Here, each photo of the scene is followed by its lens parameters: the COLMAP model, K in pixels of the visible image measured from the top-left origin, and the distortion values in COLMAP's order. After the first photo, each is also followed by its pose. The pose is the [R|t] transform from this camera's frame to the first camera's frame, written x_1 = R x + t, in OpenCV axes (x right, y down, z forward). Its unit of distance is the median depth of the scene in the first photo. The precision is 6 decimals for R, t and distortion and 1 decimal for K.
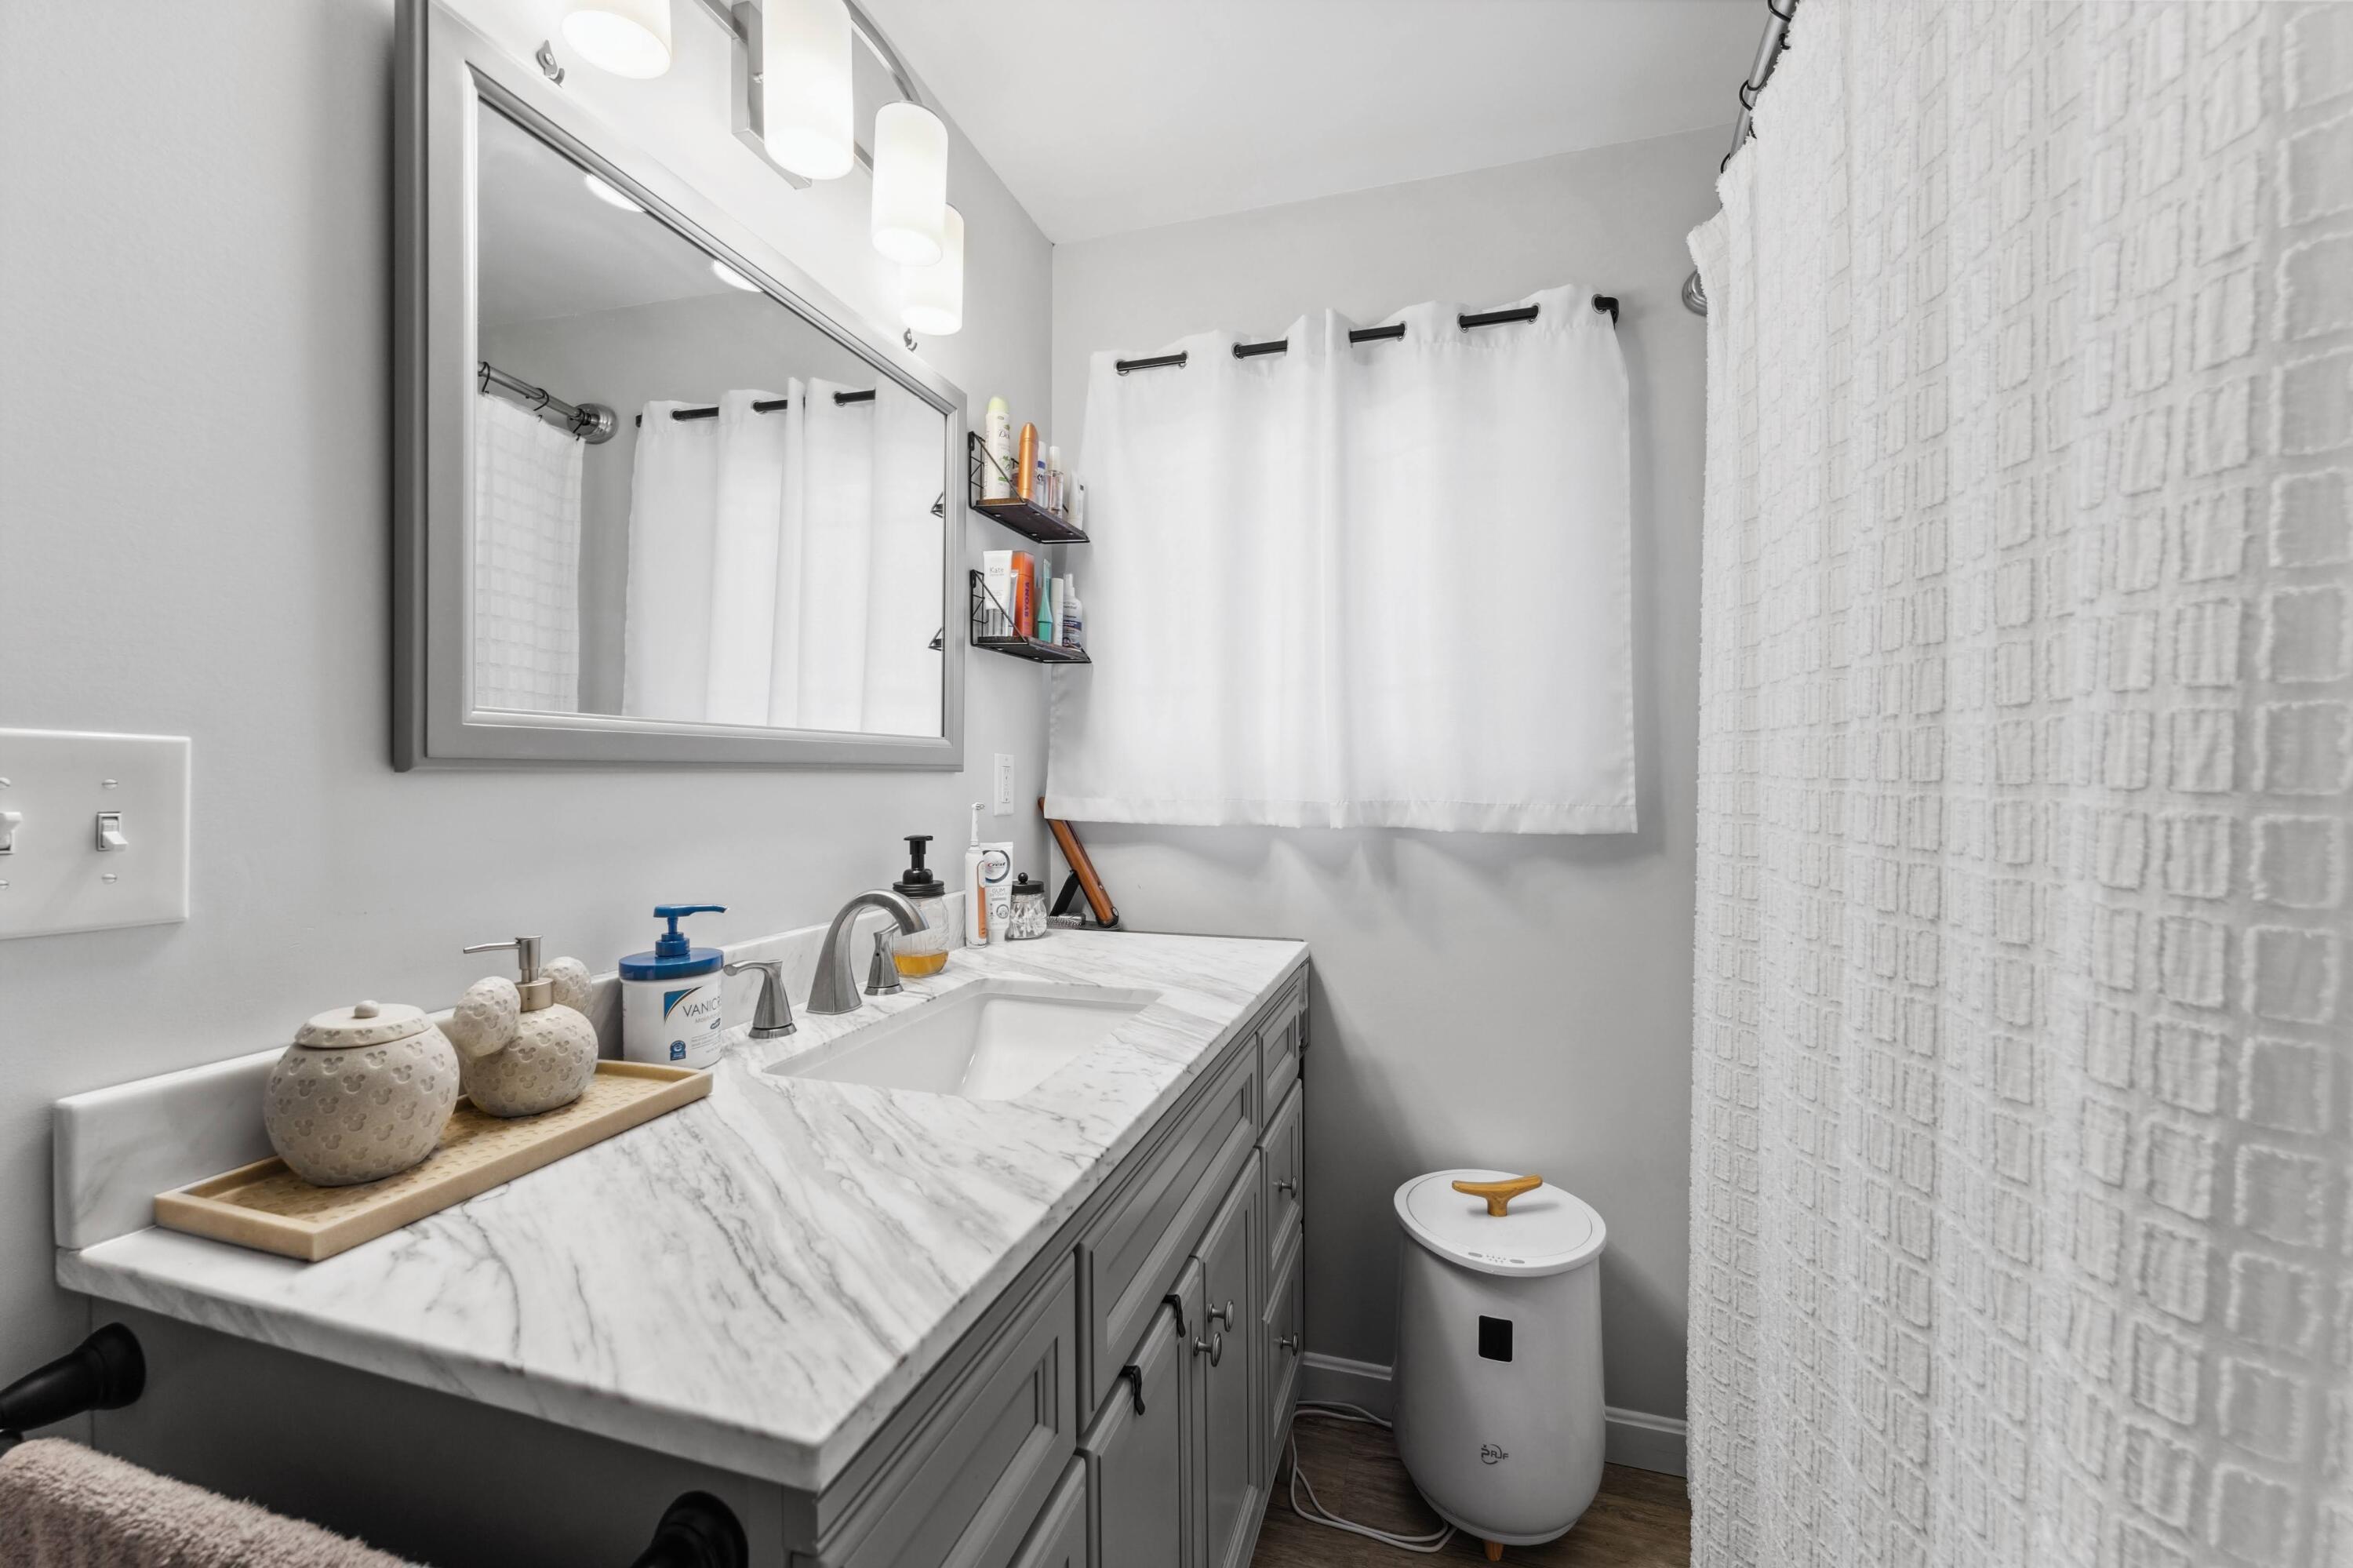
lens RADIAL K [[930.8, 0, 1181.2], [0, 930.8, 791.5], [0, 0, 1]] dist [-0.002077, 0.000024]
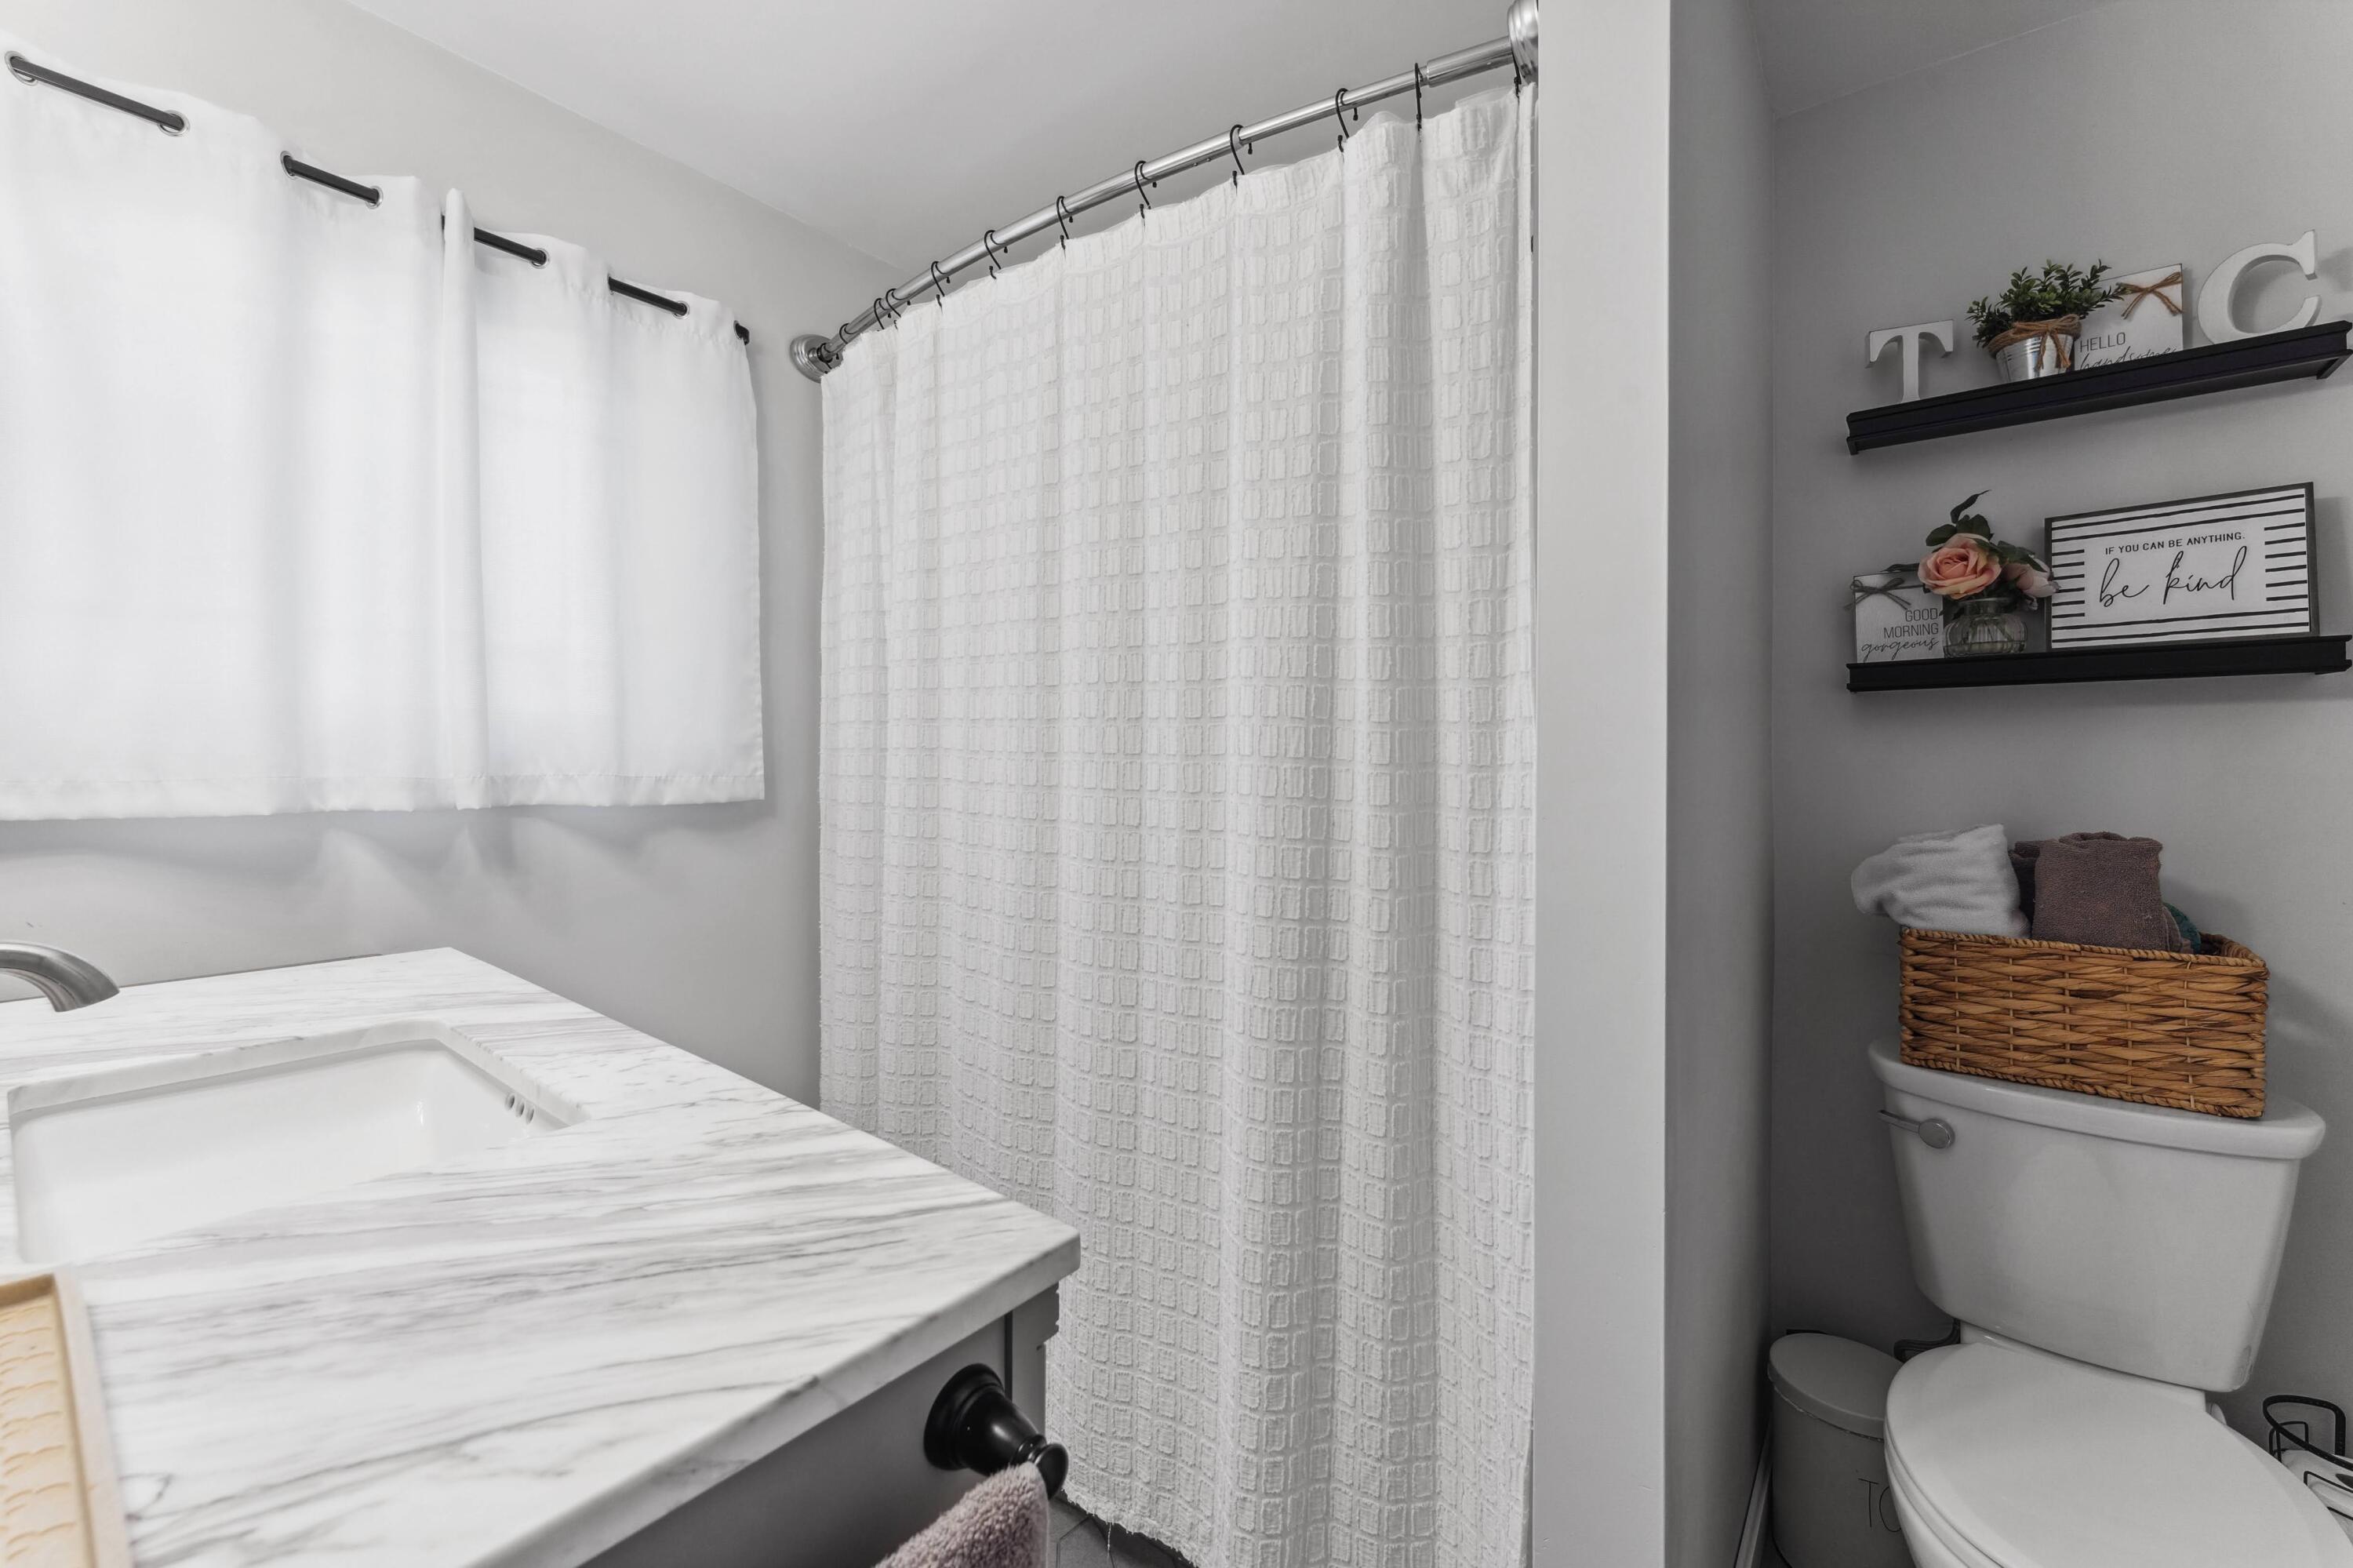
lens RADIAL K [[930.8, 0, 1182.3], [0, 930.8, 769.3], [0, 0, 1]] dist [-0.002077, 0.000024]
pose [[0.367781, -0.009443, 0.929864, -0.879118], [0.007957, 0.999944, 0.007007, 0.007135], [-0.929878, 0.004822, 0.367836, 0.193821]]
